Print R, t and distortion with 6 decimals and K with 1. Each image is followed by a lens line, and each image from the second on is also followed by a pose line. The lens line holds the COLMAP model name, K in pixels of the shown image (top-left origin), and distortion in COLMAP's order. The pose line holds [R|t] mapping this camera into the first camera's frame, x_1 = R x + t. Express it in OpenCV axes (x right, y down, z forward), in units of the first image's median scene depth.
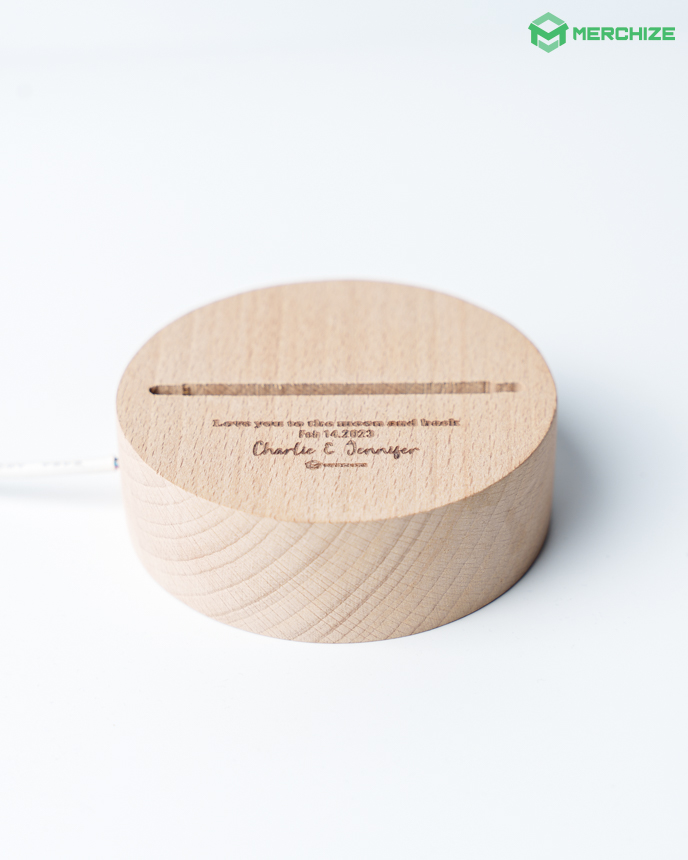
lens RADIAL K [[1953.3, 0, 342.7], [0, 1953.3, 429.0], [0, 0, 1]] dist [0.343207, 0.000000]
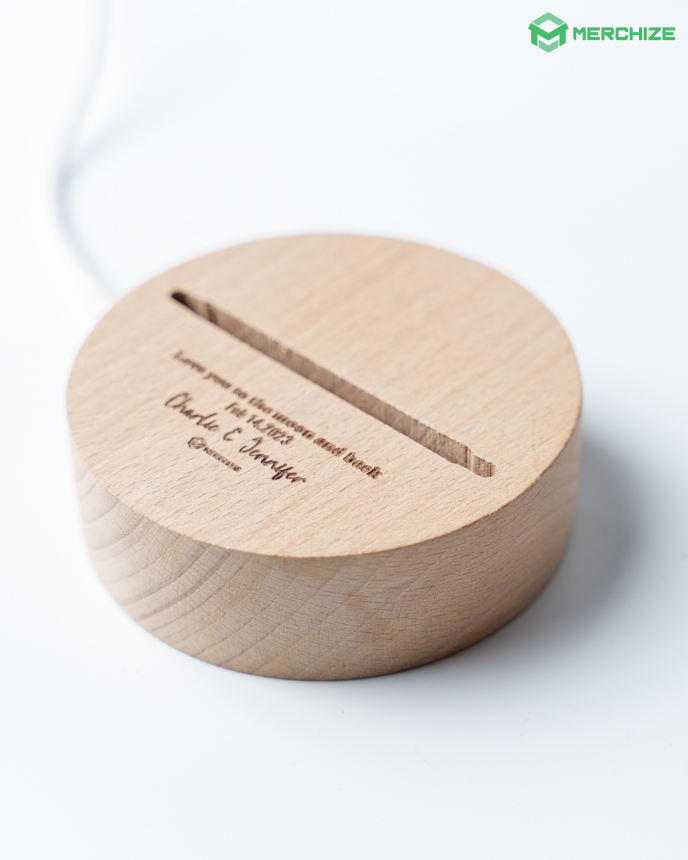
lens RADIAL K [[1953.3, 0, 343.6], [0, 1953.3, 432.0], [0, 0, 1]] dist [0.343207, 0.000000]
pose [[0.750766, 0.439374, -0.493256, 0.458312], [-0.375033, 0.898212, 0.229271, -0.208926], [0.543784, 0.012859, 0.839127, 0.289777]]
